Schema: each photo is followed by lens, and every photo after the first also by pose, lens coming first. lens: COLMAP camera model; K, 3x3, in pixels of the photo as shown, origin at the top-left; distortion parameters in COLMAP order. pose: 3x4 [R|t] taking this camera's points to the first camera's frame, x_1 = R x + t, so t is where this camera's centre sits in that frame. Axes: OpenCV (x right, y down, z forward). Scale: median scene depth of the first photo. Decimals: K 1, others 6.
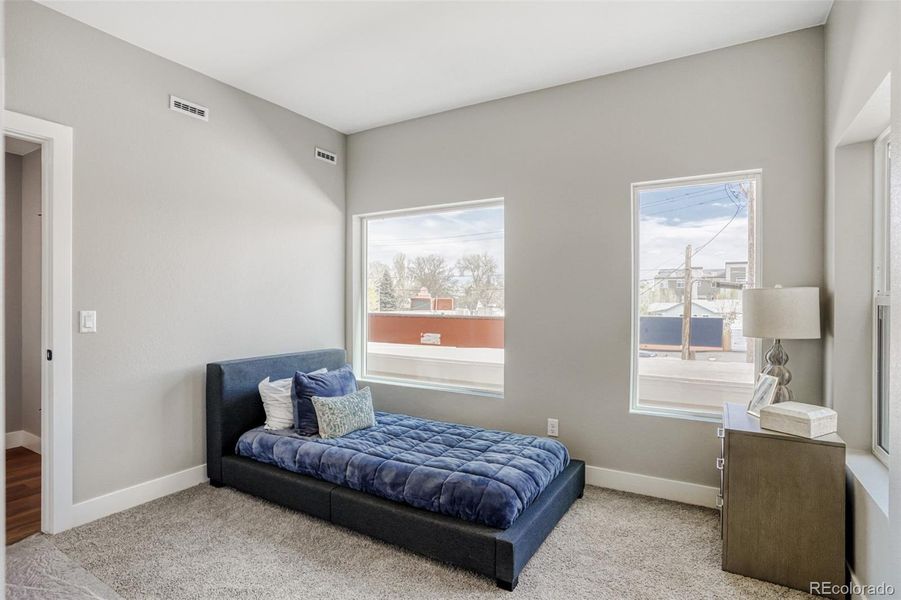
lens RADIAL K [[467.1, 0, 450.8], [0, 467.1, 298.4], [0, 0, 1]] dist [-0.041108, 0.017680]
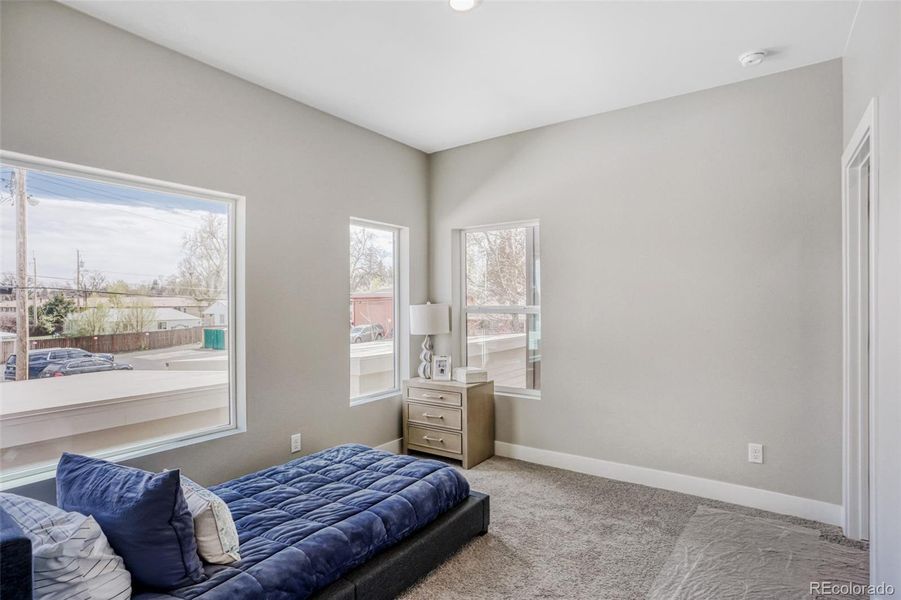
lens RADIAL K [[467.1, 0, 450.9], [0, 467.1, 304.5], [0, 0, 1]] dist [-0.041108, 0.017680]
pose [[0.064989, -0.000562, 0.997886, -0.863946], [-0.000137, 1.000000, 0.000572, -0.015370], [-0.997886, -0.000174, 0.064989, 0.730508]]
